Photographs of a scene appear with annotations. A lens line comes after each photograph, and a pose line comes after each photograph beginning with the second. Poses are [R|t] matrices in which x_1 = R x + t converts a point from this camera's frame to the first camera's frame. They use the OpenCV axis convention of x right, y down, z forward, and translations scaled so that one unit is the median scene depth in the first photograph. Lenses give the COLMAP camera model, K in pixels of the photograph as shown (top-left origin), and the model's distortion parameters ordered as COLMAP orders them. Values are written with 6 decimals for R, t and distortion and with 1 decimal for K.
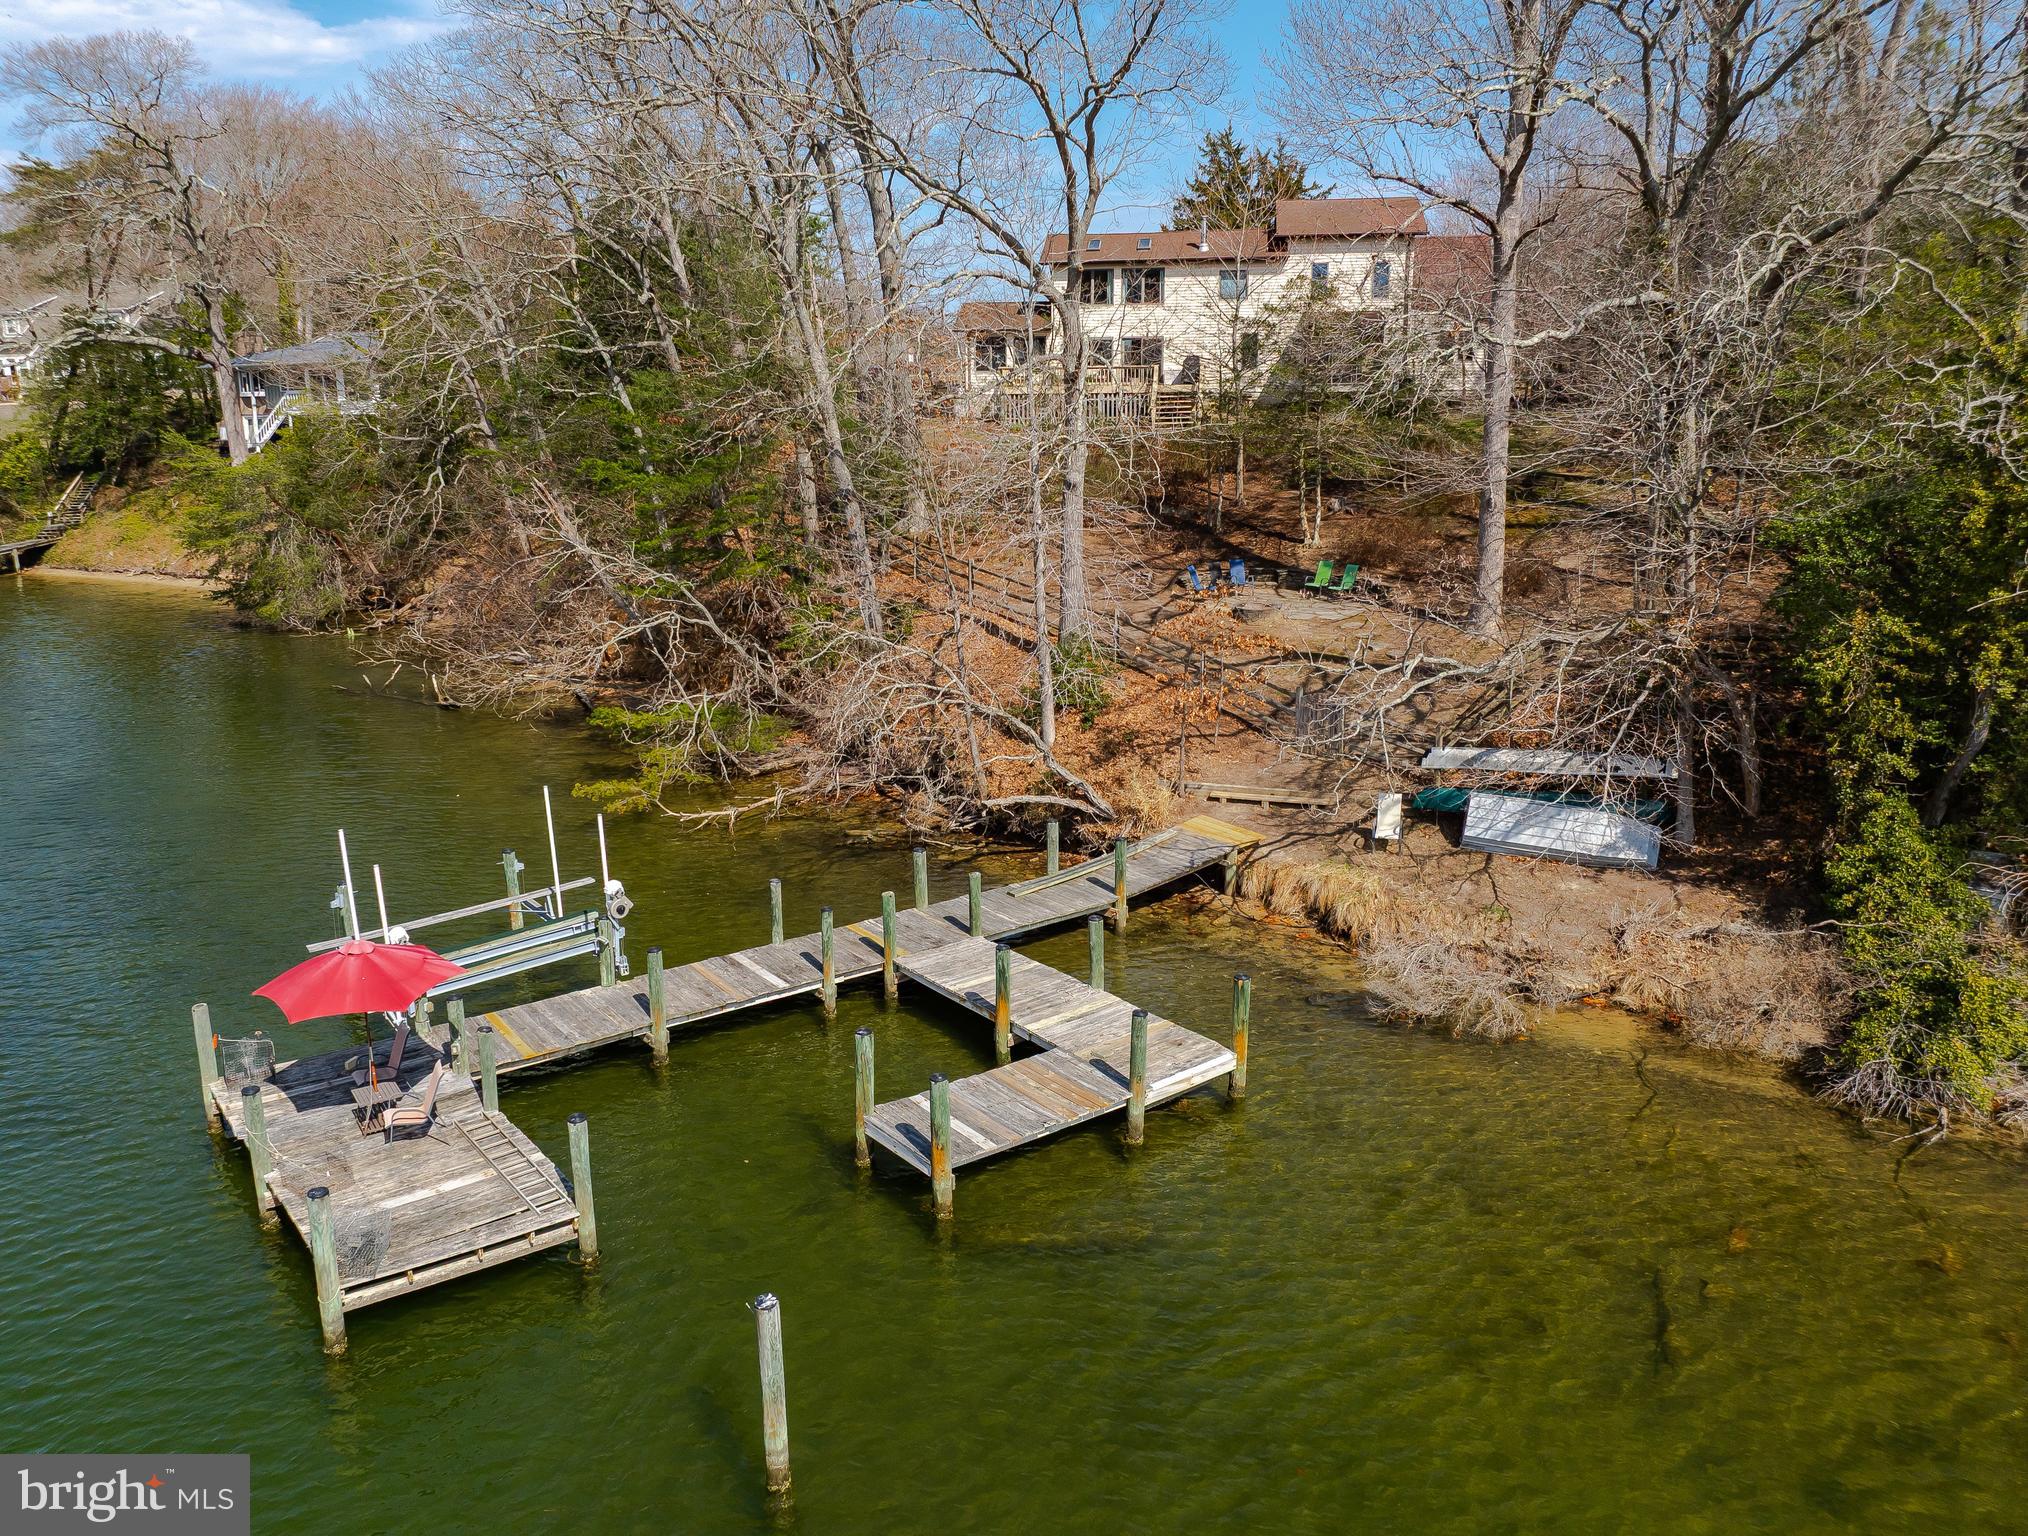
lens RADIAL K [[1504.0, 0, 968.8], [0, 1504.0, 764.9], [0, 0, 1]] dist [-0.028103, -0.001204]
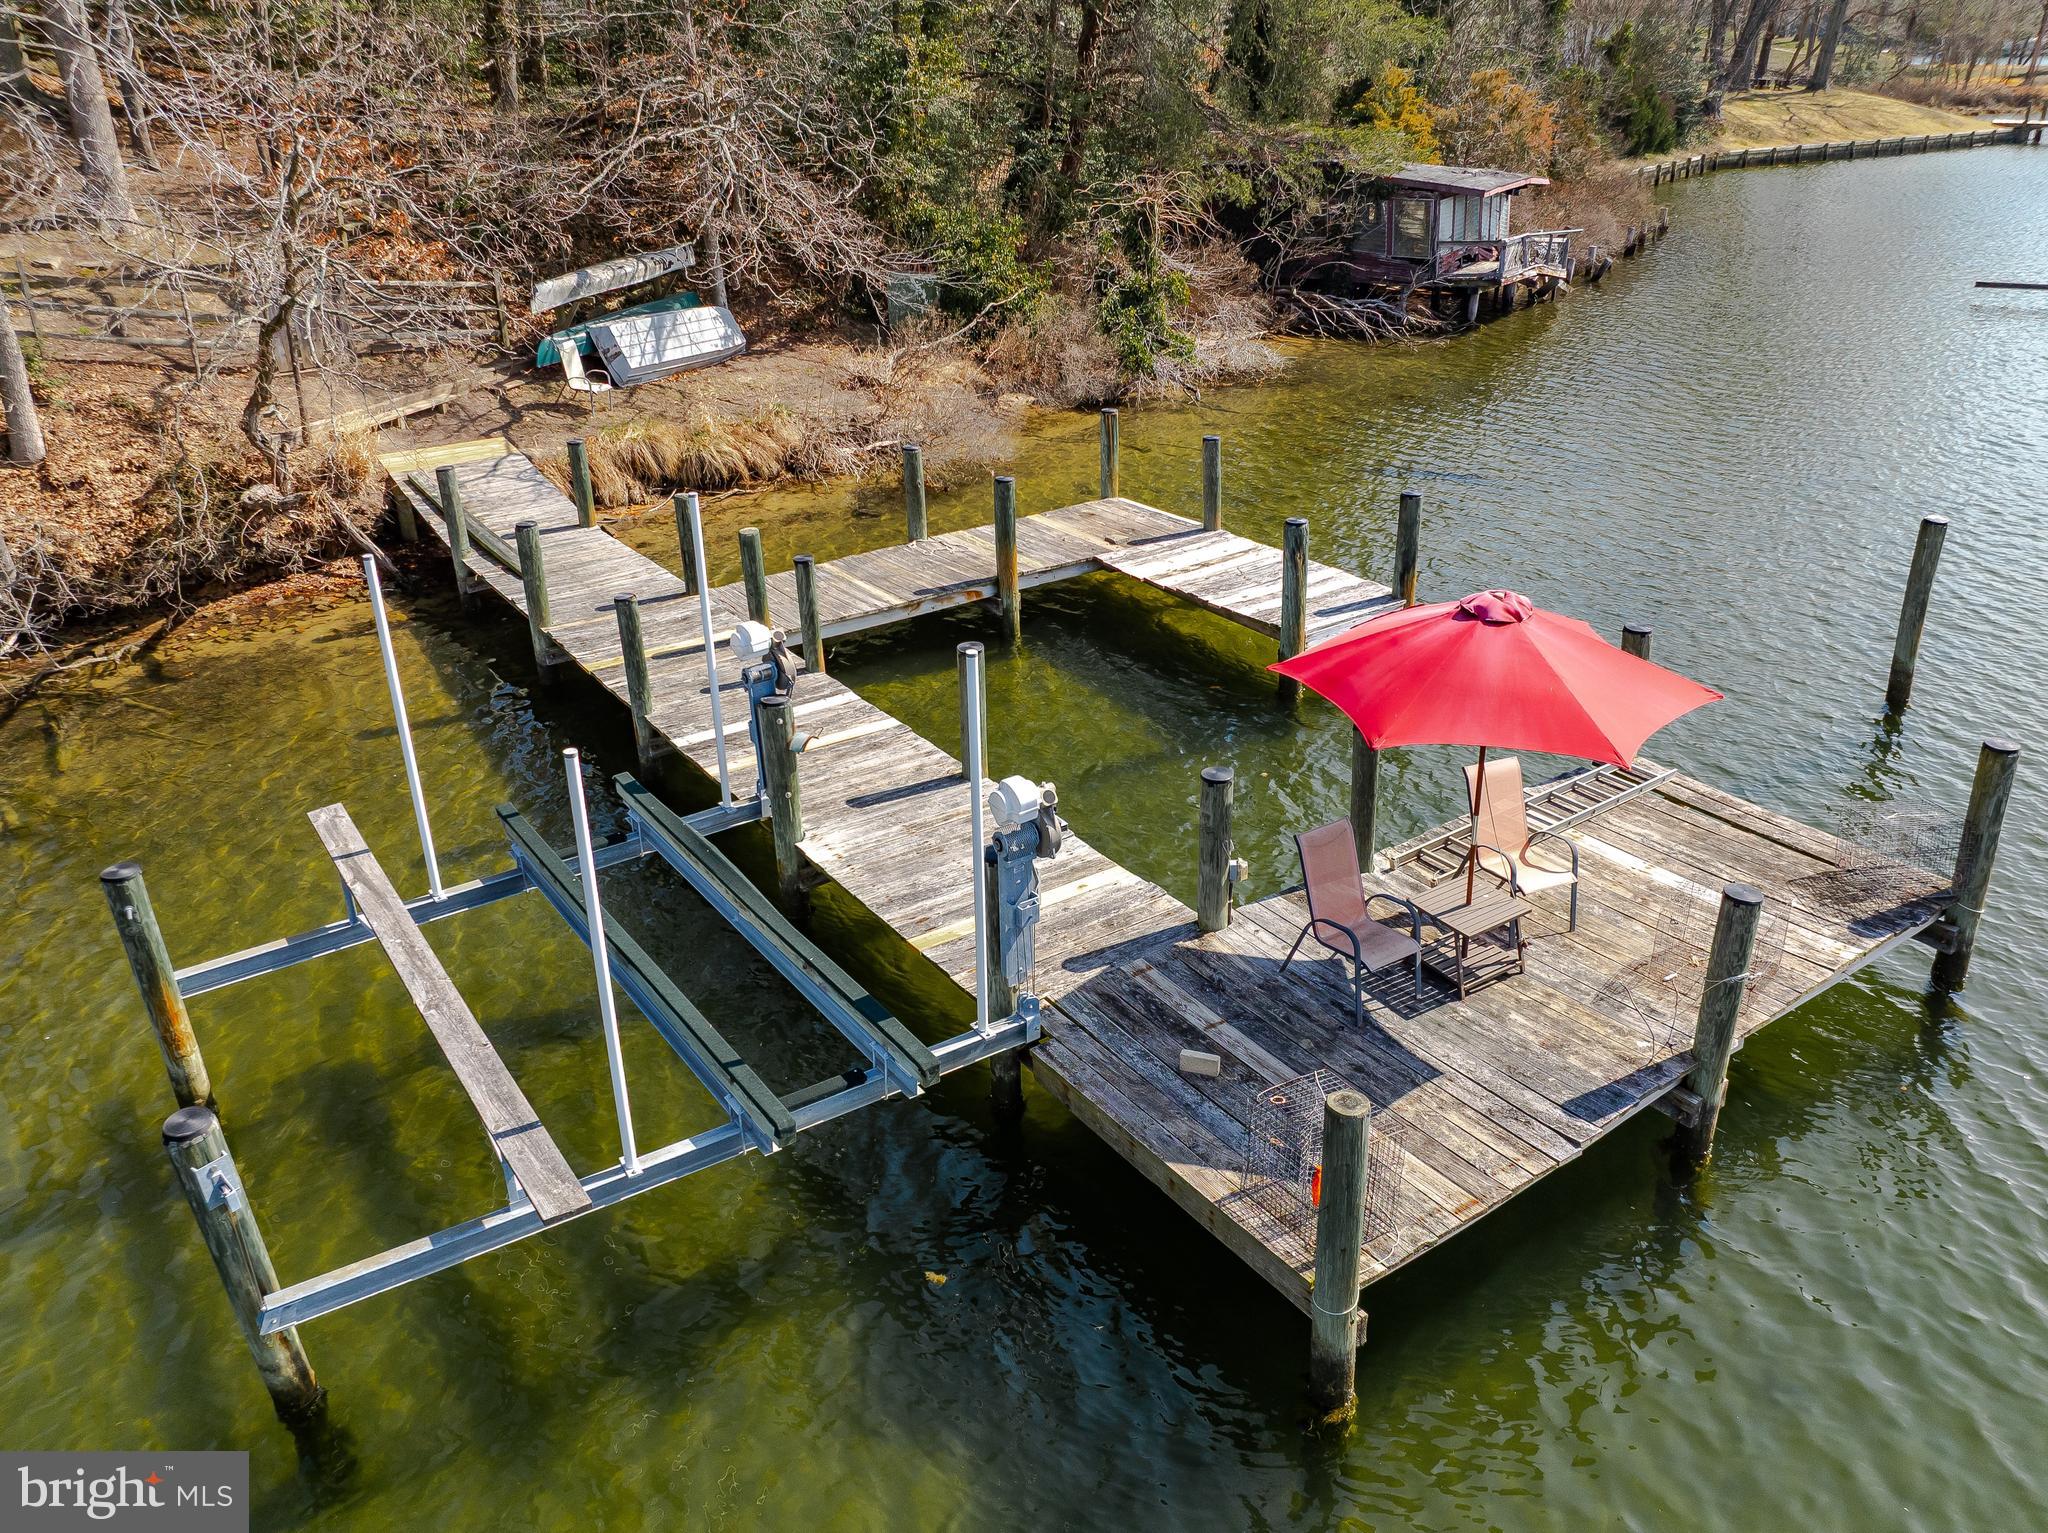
lens RADIAL K [[1470.9, 0, 1024.0], [0, 1470.9, 766.5], [0, 0, 1]] dist [-0.006843, -0.004161]
pose [[0.033516, -0.429405, 0.902490, -0.536116], [0.278836, 0.871160, 0.404143, -0.033677], [-0.959754, 0.238101, 0.148932, 0.708604]]
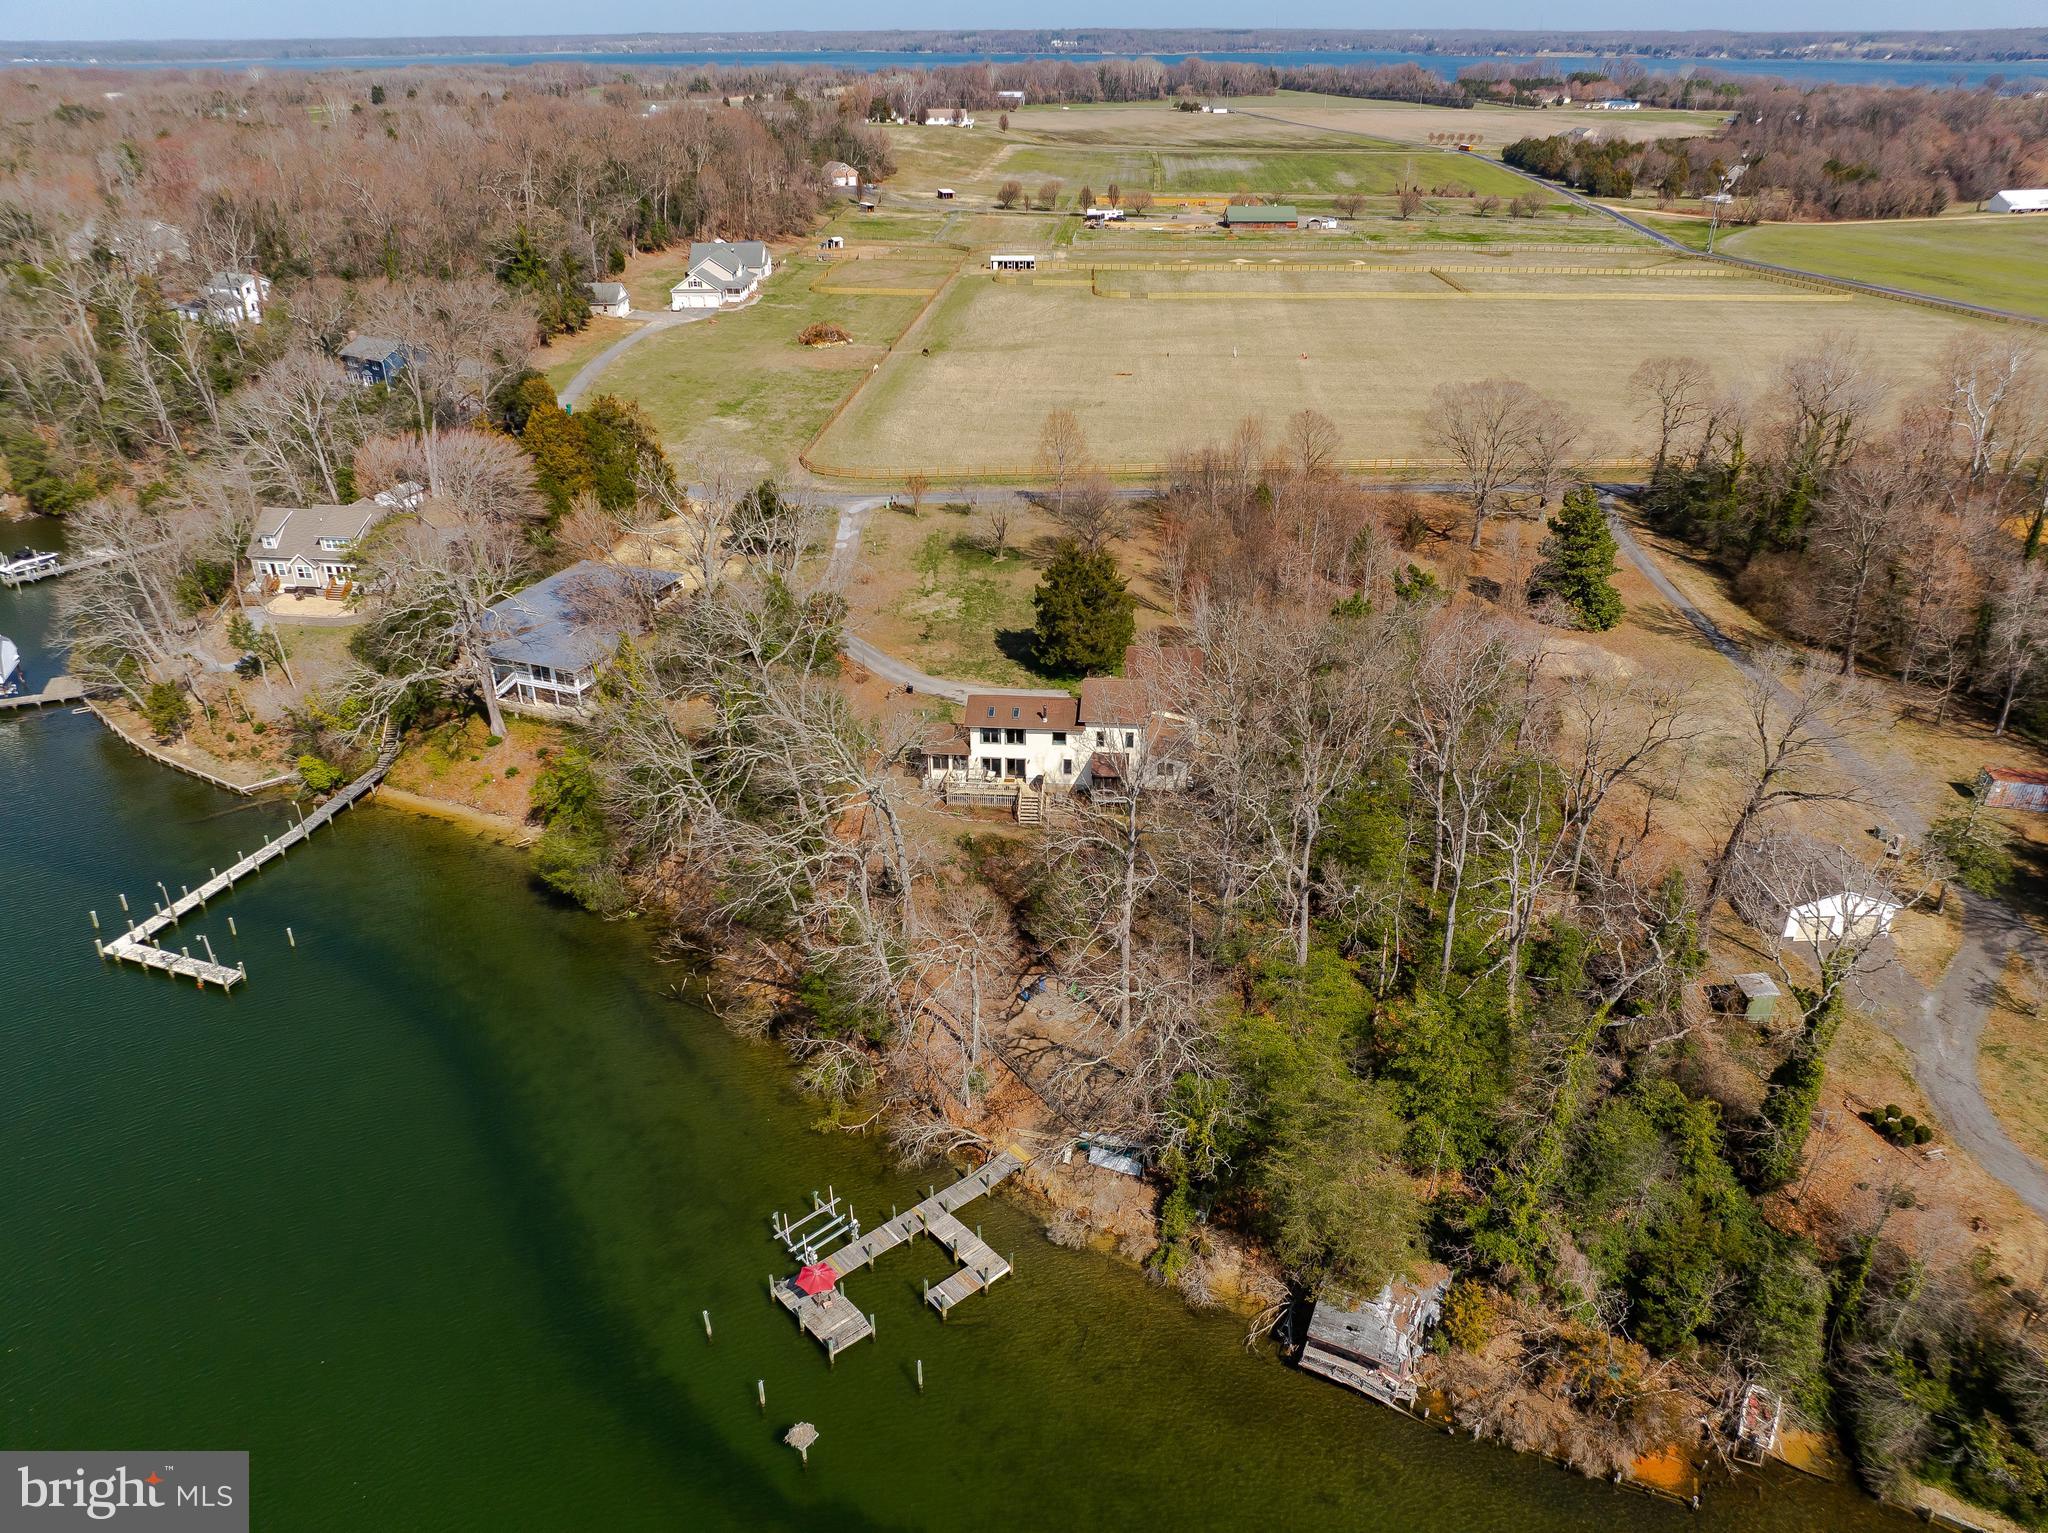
lens RADIAL K [[1470.9, 0, 1024.0], [0, 1470.9, 766.5], [0, 0, 1]] dist [-0.006843, -0.004161]
pose [[0.997184, -0.030314, 0.068598, -0.020995], [0.013027, 0.970778, 0.239625, -1.640321], [-0.073857, -0.238056, 0.968439, -2.035979]]
